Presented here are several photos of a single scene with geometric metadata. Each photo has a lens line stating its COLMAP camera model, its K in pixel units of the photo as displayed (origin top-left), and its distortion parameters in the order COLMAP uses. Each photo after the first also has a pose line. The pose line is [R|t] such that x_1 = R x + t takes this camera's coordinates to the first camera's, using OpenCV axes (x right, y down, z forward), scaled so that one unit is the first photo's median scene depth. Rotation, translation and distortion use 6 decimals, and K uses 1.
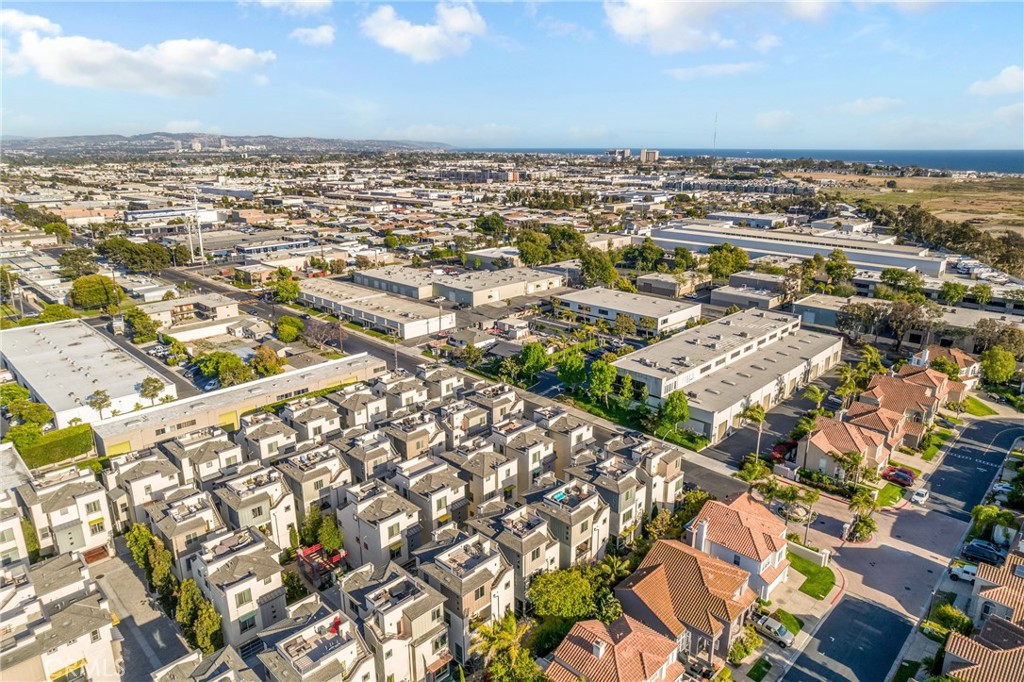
lens RADIAL K [[656.4, 0, 512.0], [0, 656.4, 341.0], [0, 0, 1]] dist [-0.078650, 0.064188]
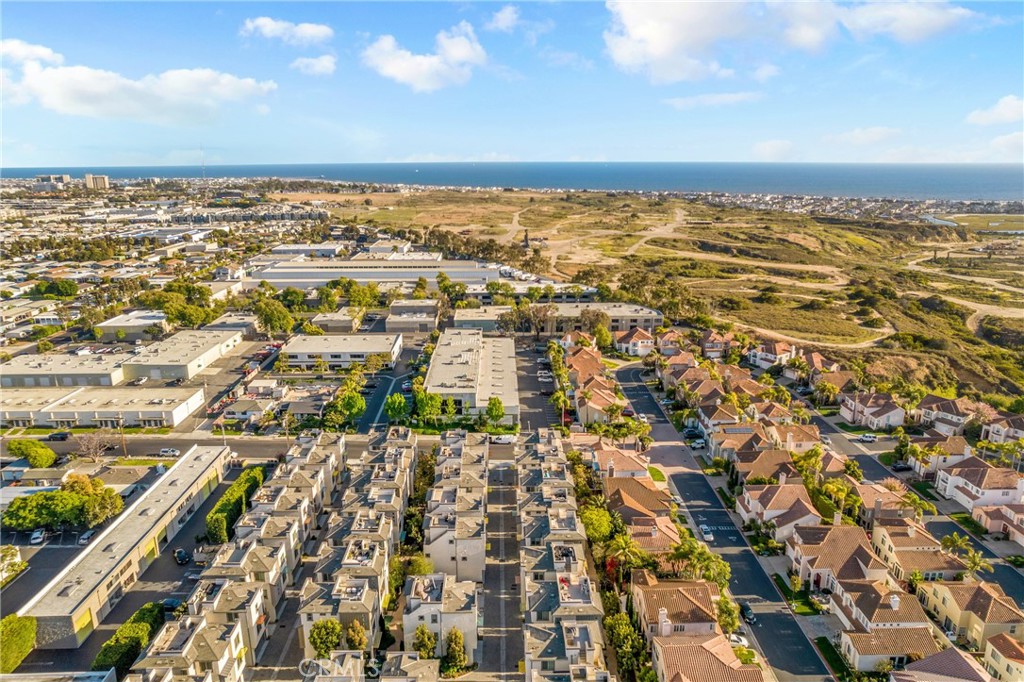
lens RADIAL K [[656.4, 0, 512.0], [0, 656.4, 341.0], [0, 0, 1]] dist [-0.078650, 0.064188]
pose [[0.701023, -0.190186, 0.687310, -0.529146], [0.206384, 0.976645, 0.059746, -0.094448], [-0.682621, 0.099966, 0.723903, -0.039627]]
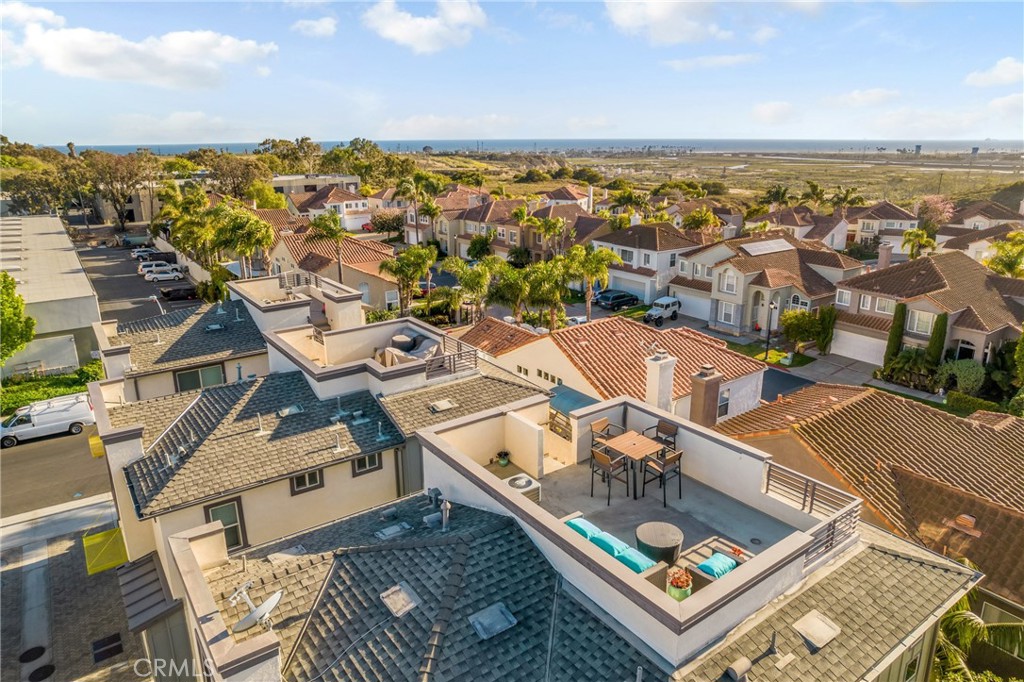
lens RADIAL K [[656.4, 0, 512.0], [0, 656.4, 341.0], [0, 0, 1]] dist [-0.078650, 0.064188]
pose [[0.167655, -0.291706, 0.941700, -0.016882], [0.285968, 0.928540, 0.236718, 0.092980], [-0.943459, 0.229609, 0.239092, 0.536393]]
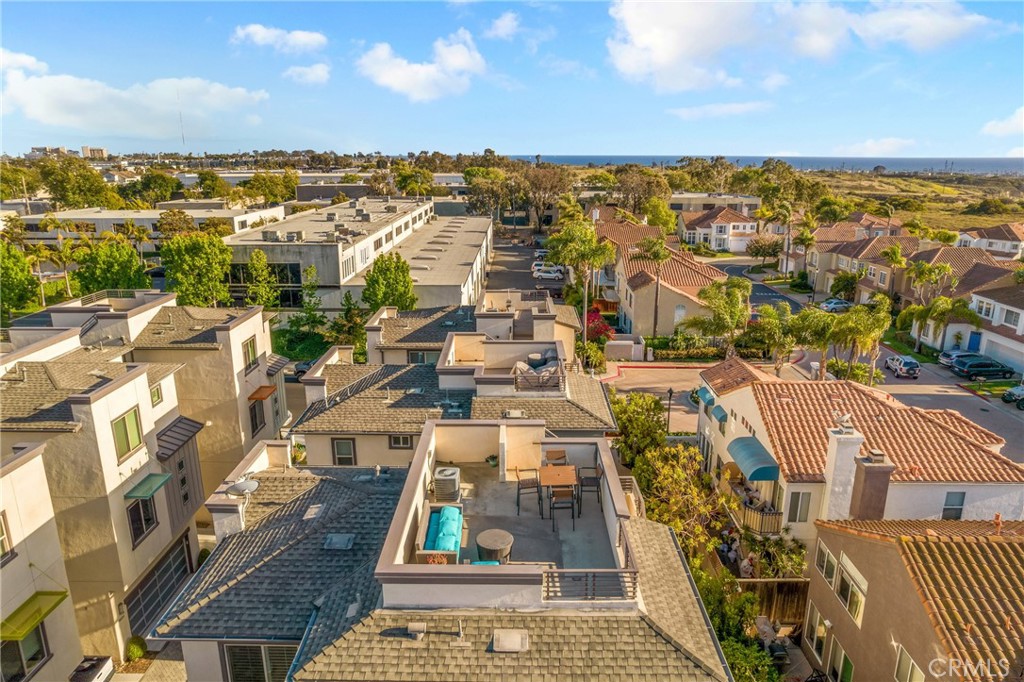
lens RADIAL K [[656.4, 0, 512.0], [0, 656.4, 341.0], [0, 0, 1]] dist [-0.078650, 0.064188]
pose [[0.723445, -0.189731, 0.663799, -0.005848], [0.197493, 0.978190, 0.064354, 0.102152], [-0.661532, 0.084539, 0.745137, 0.474711]]
